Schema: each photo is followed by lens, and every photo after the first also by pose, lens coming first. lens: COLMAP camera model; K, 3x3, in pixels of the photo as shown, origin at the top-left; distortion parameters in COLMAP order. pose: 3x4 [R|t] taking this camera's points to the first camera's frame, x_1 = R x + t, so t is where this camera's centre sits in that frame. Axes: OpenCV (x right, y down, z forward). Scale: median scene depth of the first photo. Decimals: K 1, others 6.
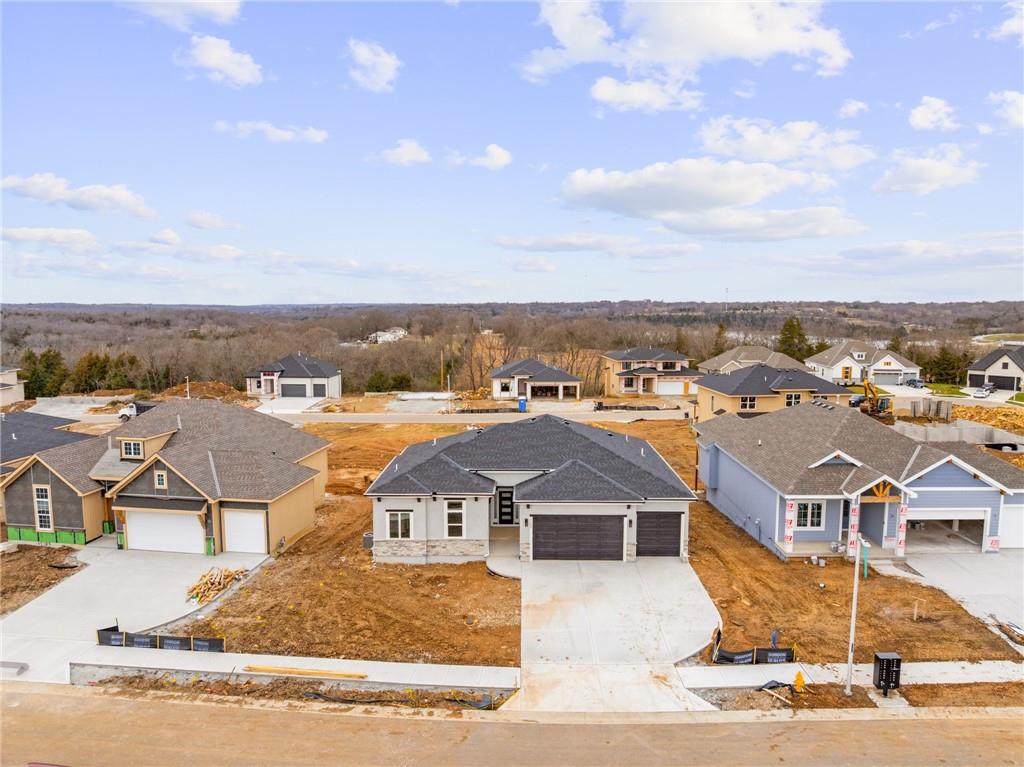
lens RADIAL K [[722.7, 0, 512.0], [0, 722.7, 383.5], [0, 0, 1]] dist [-0.039511, -0.001016]
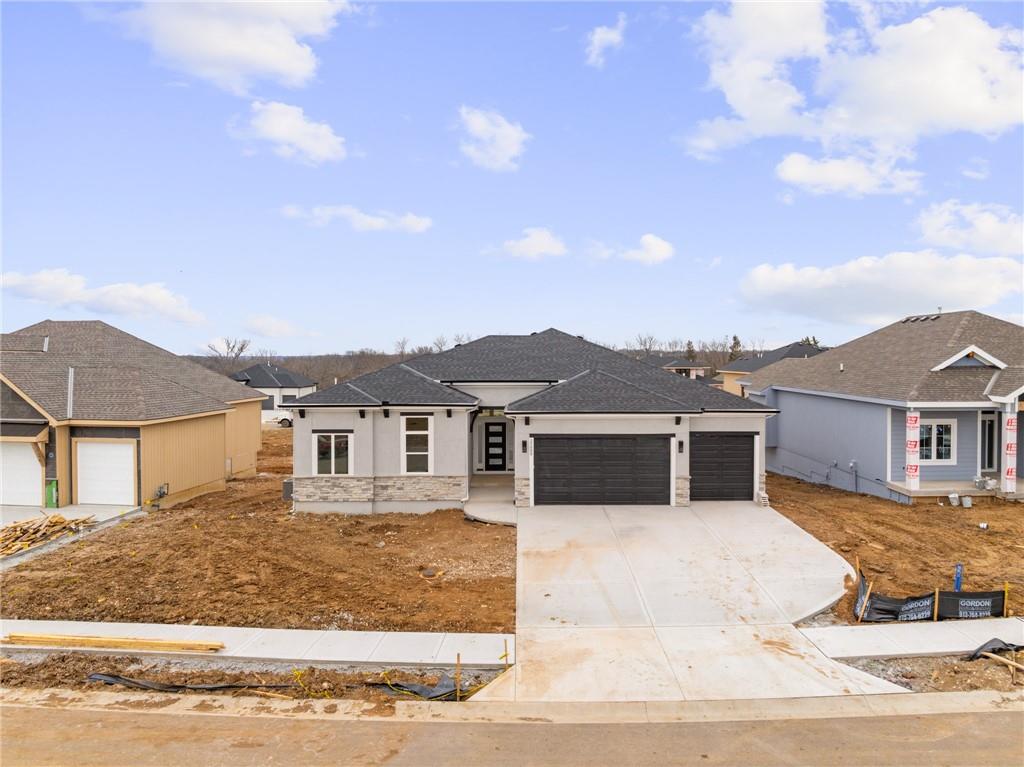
lens RADIAL K [[733.1, 0, 530.4], [0, 733.1, 374.6], [0, 0, 1]] dist [-0.044082, 0.007702]
pose [[0.999562, -0.000772, 0.029589, 0.005470], [0.003392, 0.996060, -0.088613, 0.183654], [-0.029404, 0.088674, 0.995627, 0.319364]]
